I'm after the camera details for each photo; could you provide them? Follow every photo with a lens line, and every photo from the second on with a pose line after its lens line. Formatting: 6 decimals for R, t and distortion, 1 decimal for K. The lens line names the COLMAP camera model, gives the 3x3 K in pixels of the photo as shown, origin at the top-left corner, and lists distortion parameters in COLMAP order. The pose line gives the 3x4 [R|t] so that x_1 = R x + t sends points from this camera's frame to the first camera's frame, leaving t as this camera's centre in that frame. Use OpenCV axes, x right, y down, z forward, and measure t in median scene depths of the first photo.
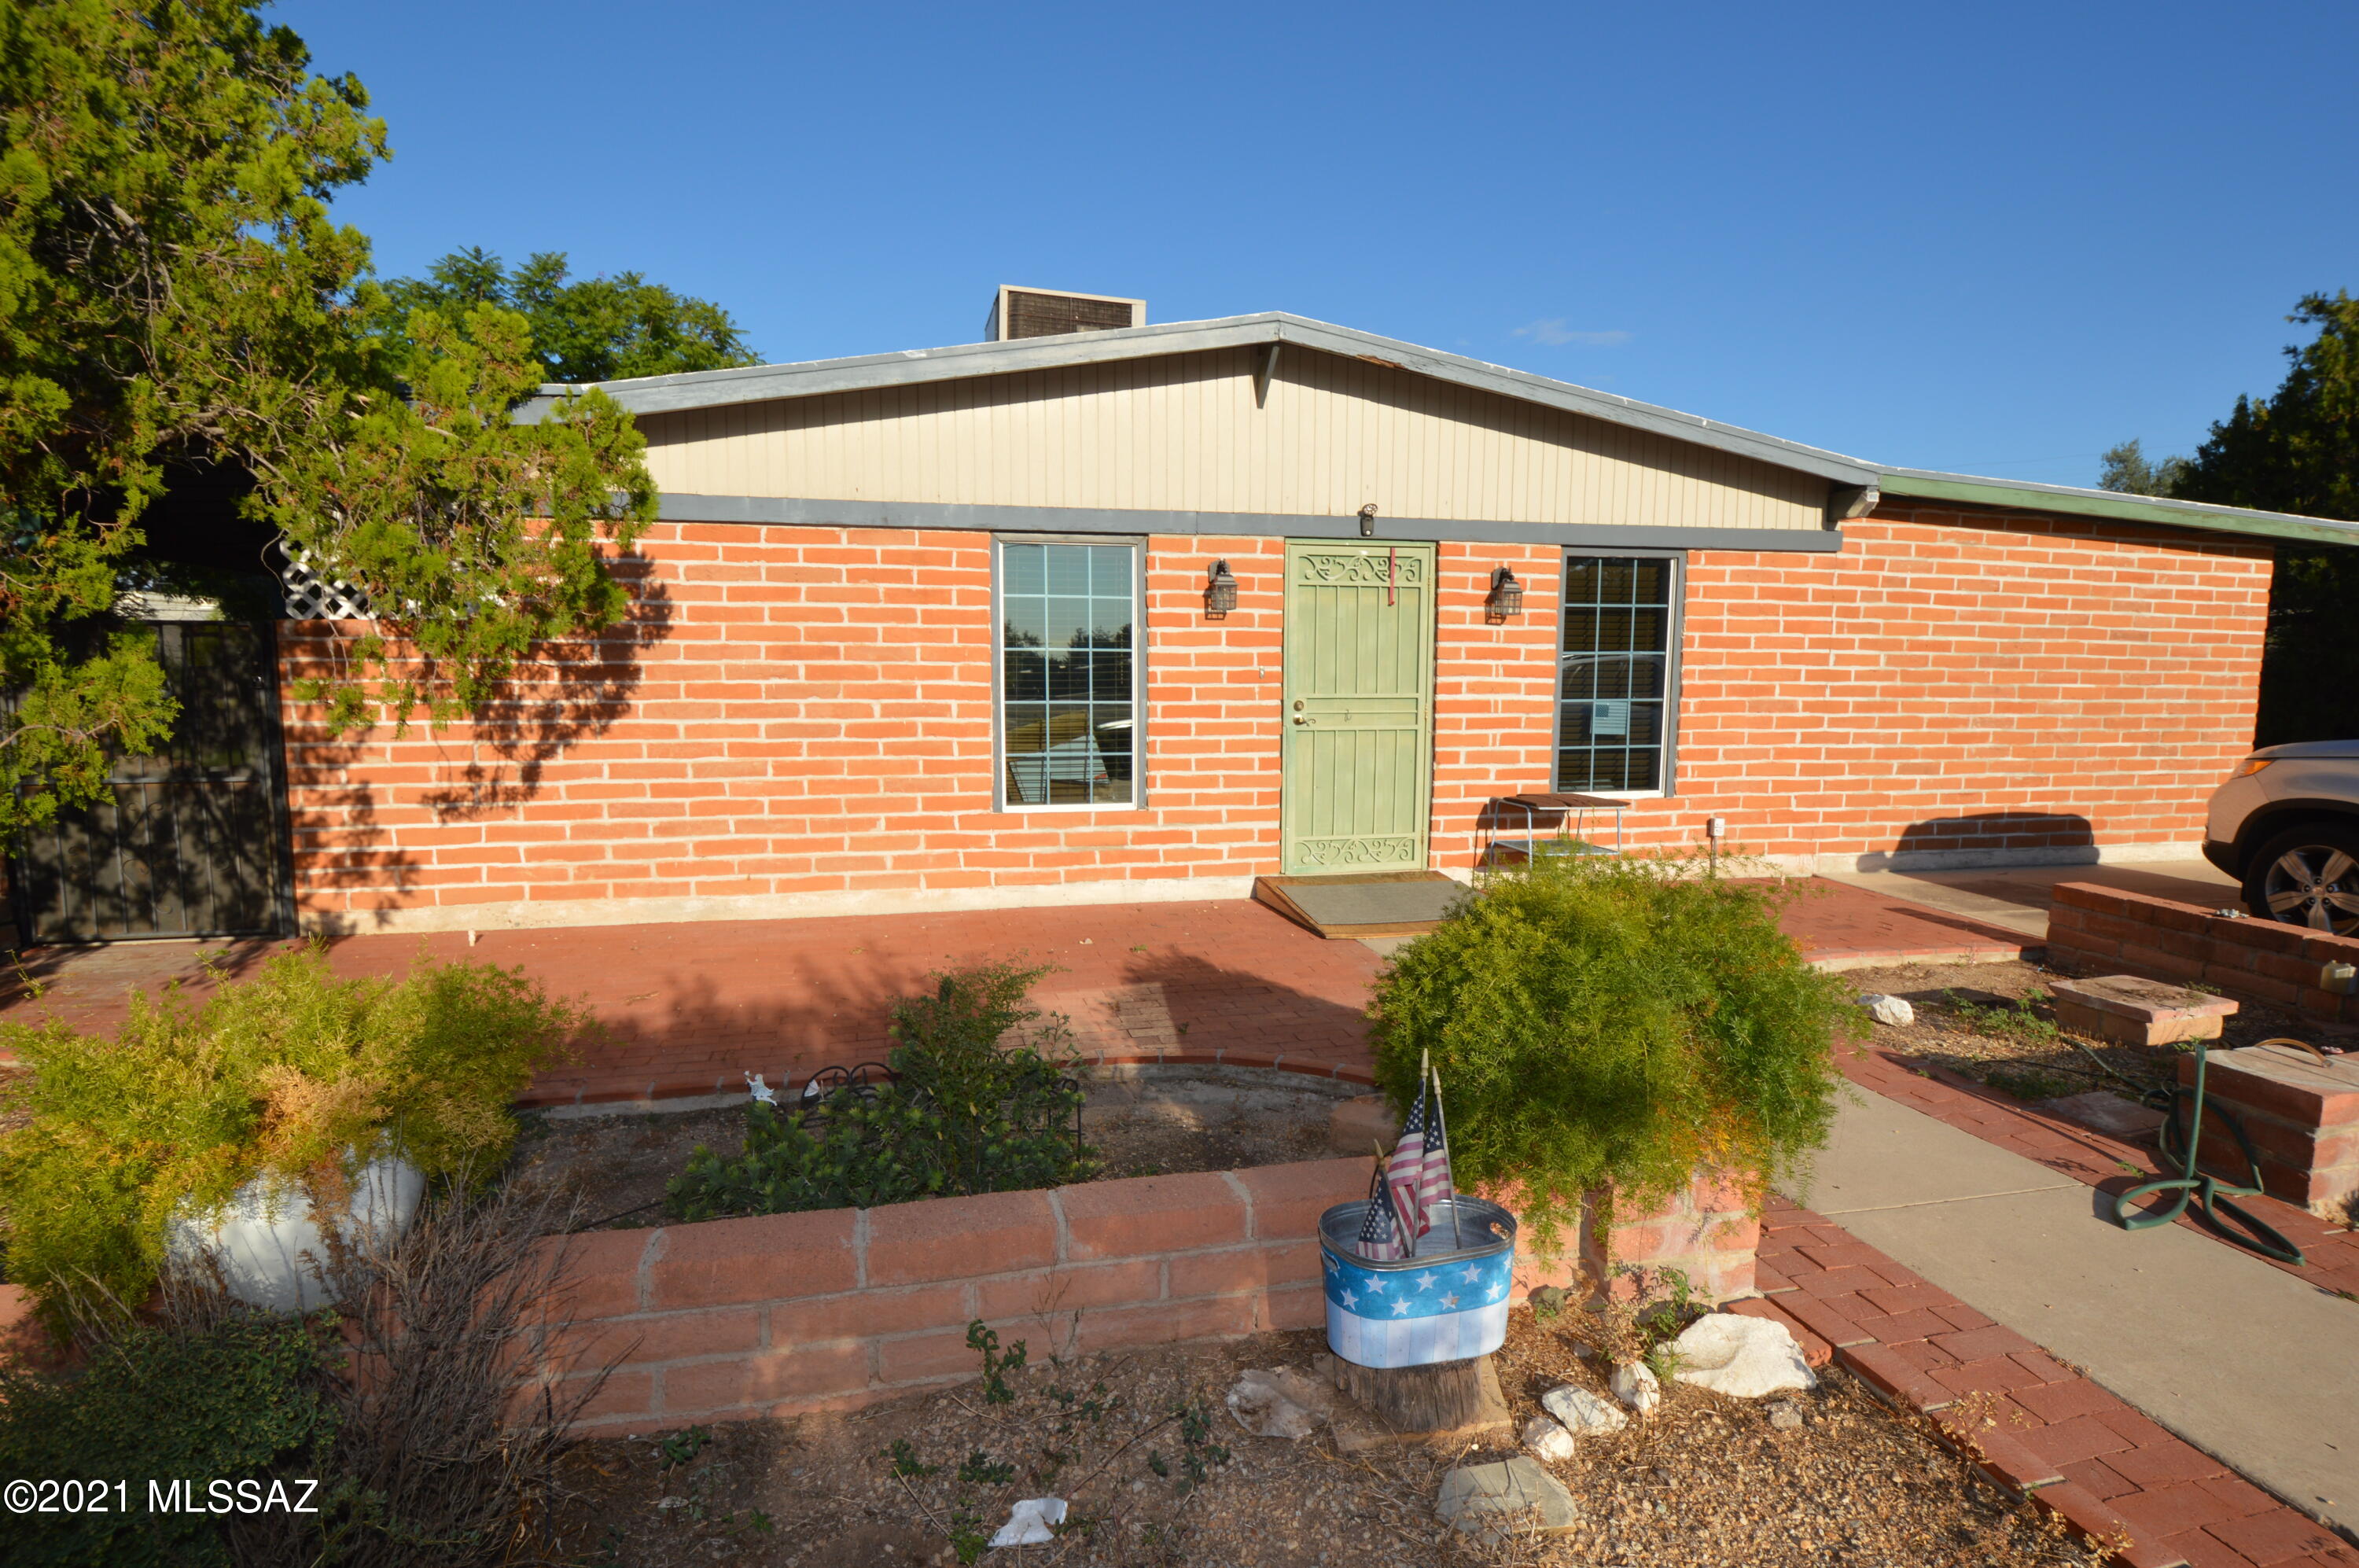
lens RADIAL K [[1217.0, 0, 1181.2], [0, 1217.0, 786.6], [0, 0, 1]] dist [0.011097, -0.001590]
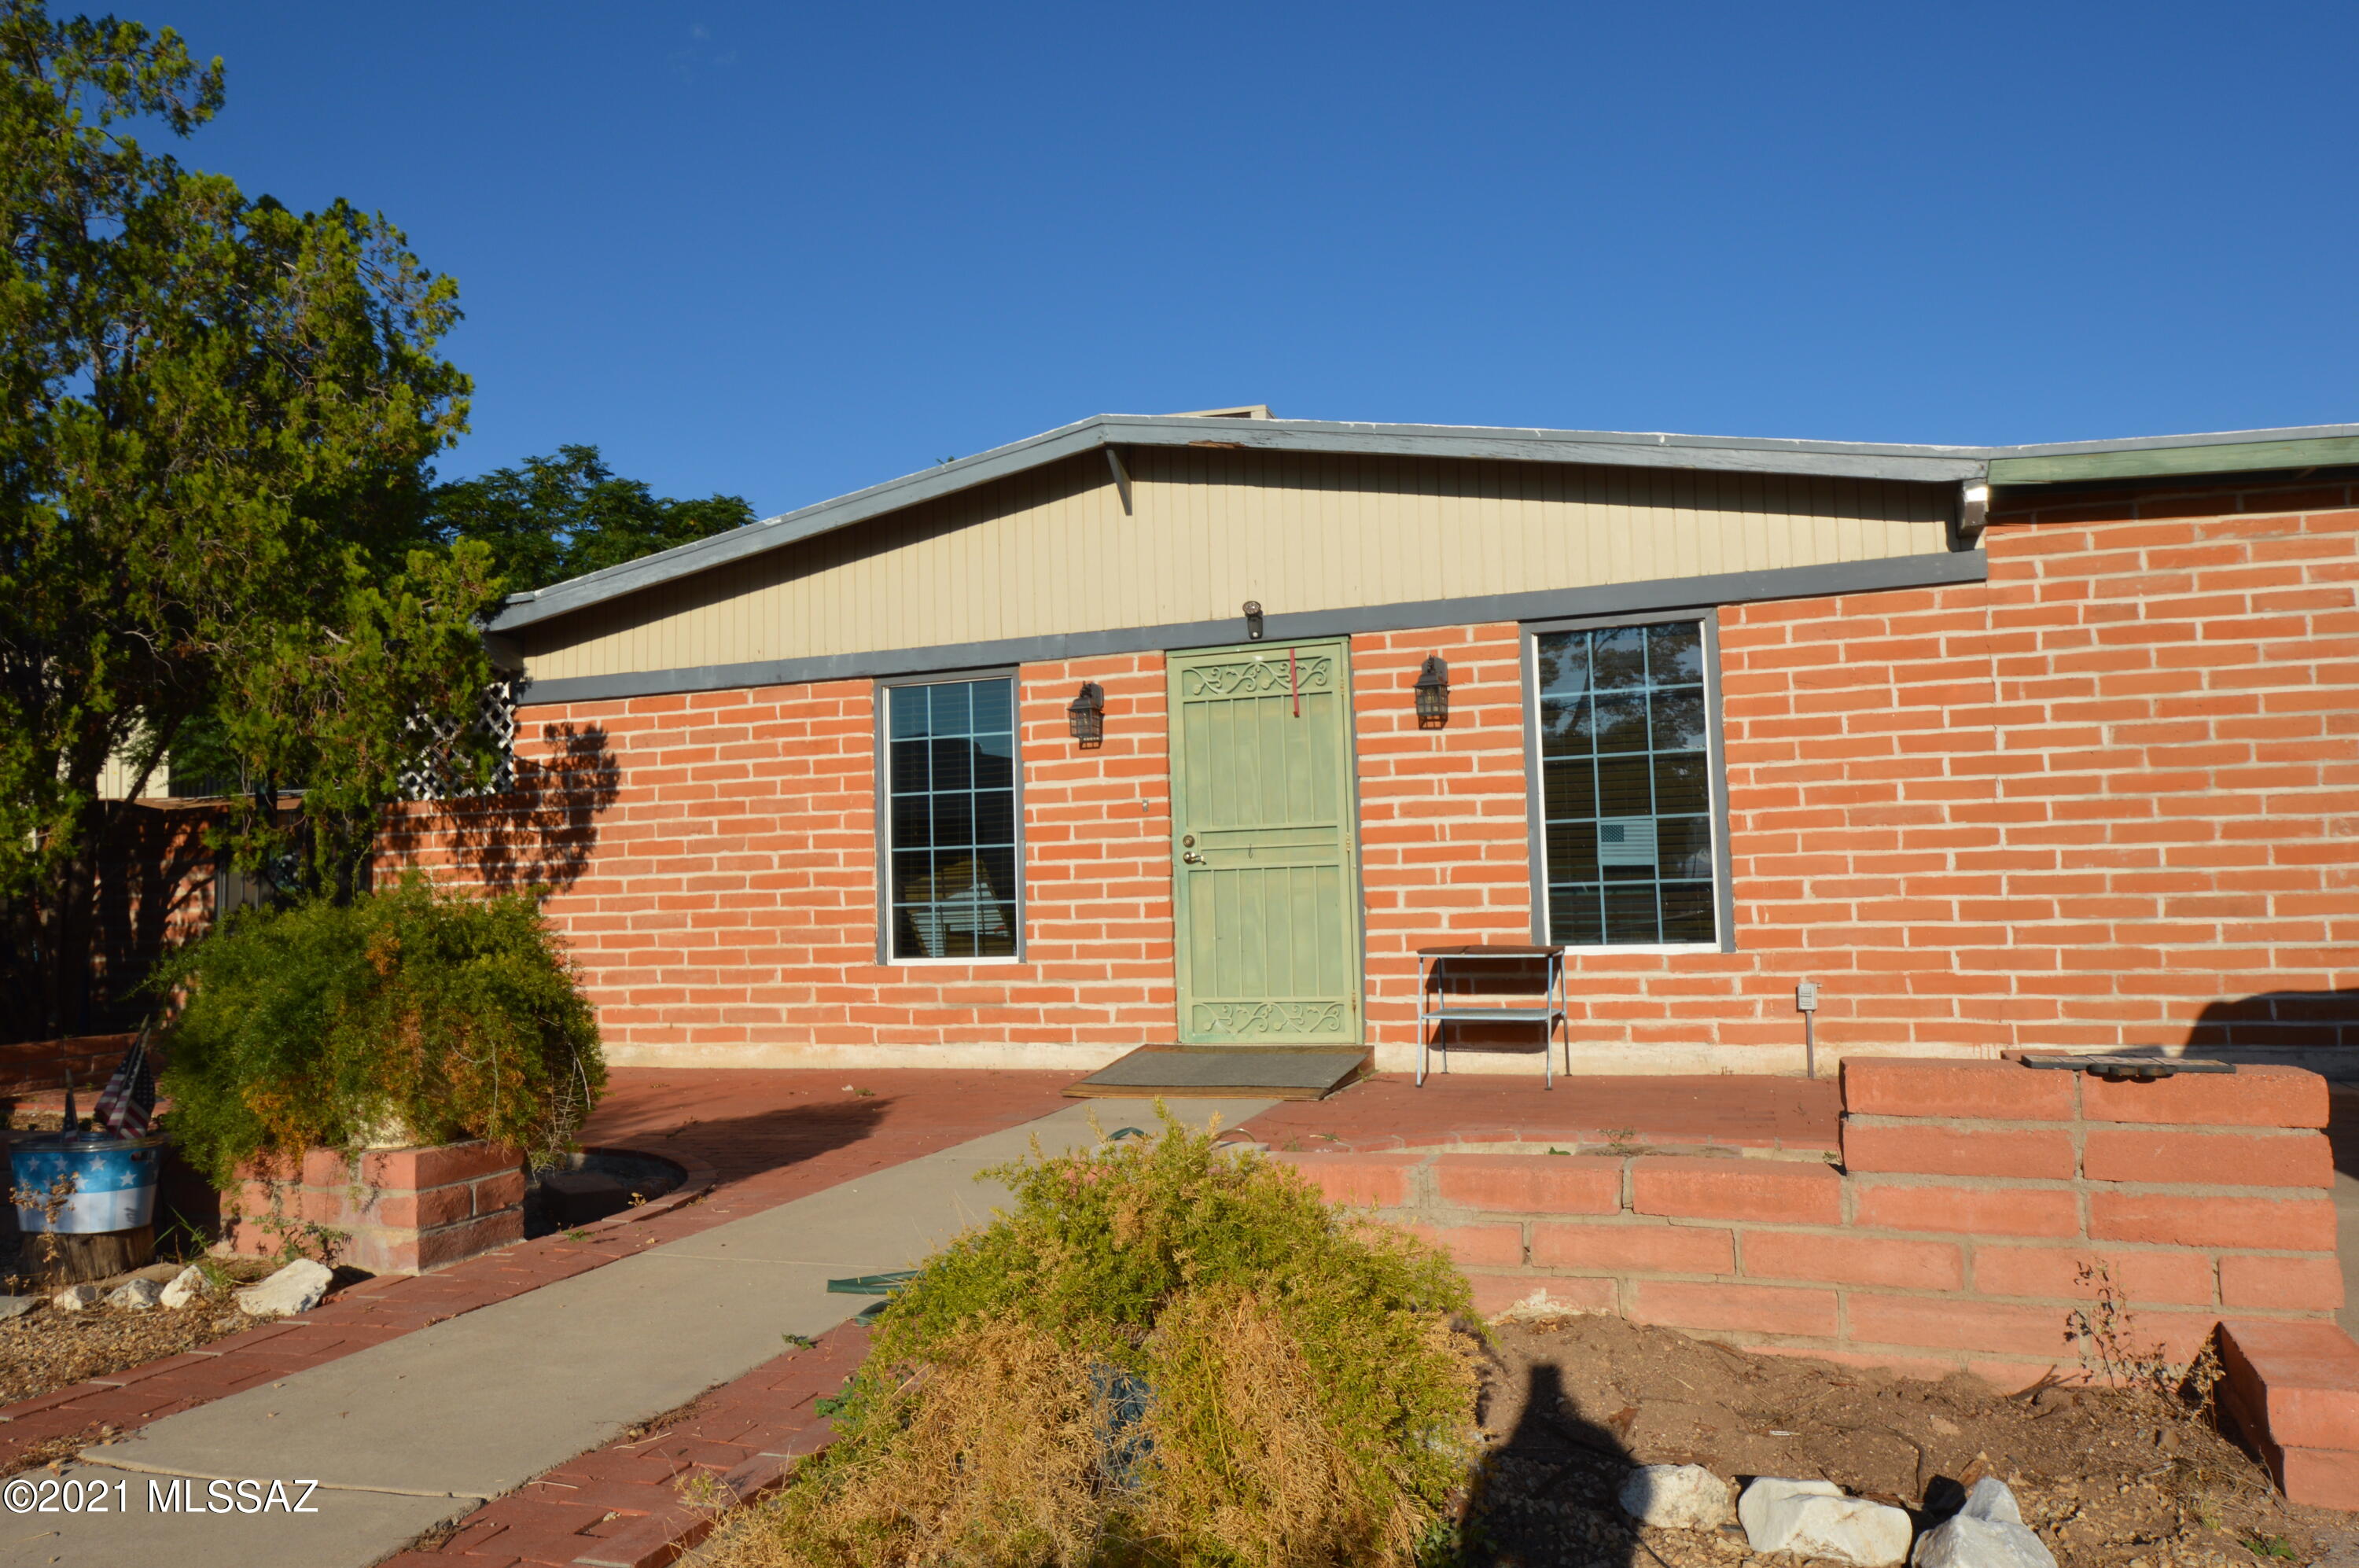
lens RADIAL K [[1630.9, 0, 1177.3], [0, 1630.9, 783.8], [0, 0, 1]] dist [0.018337, 0.003650]
pose [[0.839250, -0.070210, -0.539193, 0.717115], [-0.024863, 0.985636, -0.167042, 0.086001], [0.543177, 0.153596, 0.825450, 0.047554]]
